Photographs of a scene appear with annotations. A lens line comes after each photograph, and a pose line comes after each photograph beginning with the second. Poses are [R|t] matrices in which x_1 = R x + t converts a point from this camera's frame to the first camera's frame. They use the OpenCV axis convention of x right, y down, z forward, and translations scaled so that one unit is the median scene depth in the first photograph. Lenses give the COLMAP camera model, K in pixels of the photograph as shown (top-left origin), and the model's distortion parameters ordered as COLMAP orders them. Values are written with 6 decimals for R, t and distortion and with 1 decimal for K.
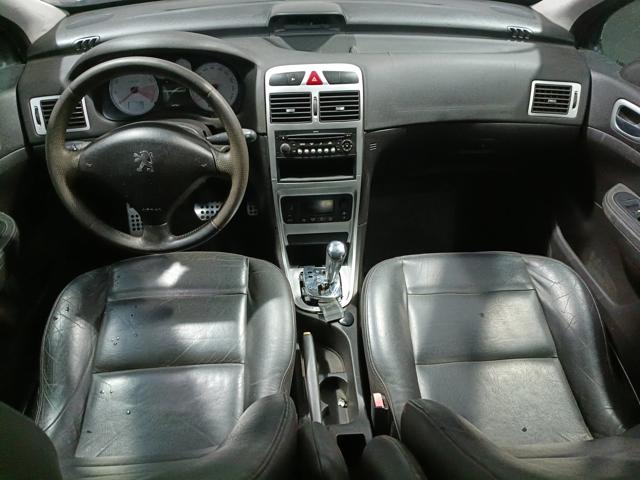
lens RADIAL K [[486.7, 0, 320.2], [0, 486.7, 239.6], [0, 0, 1]] dist [0.004423, -0.001259]
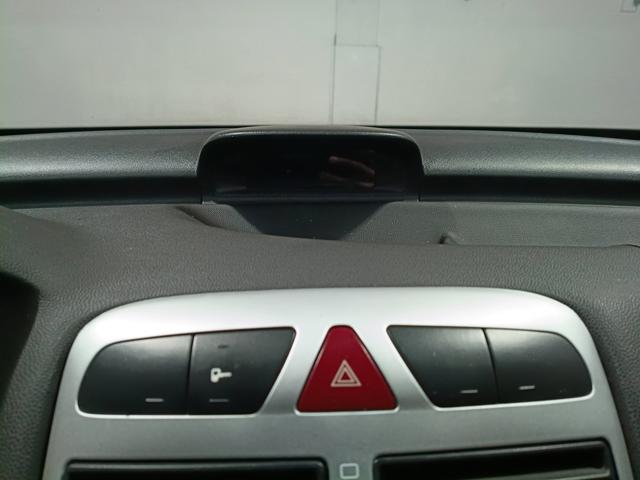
lens RADIAL K [[486.7, 0, 320.4], [0, 486.7, 239.9], [0, 0, 1]] dist [0.004423, -0.001259]
pose [[0.999898, -0.000539, -0.014273, -0.018231], [-0.005279, 0.914609, -0.404304, -0.302051], [0.013272, 0.404338, 0.914513, 0.820304]]
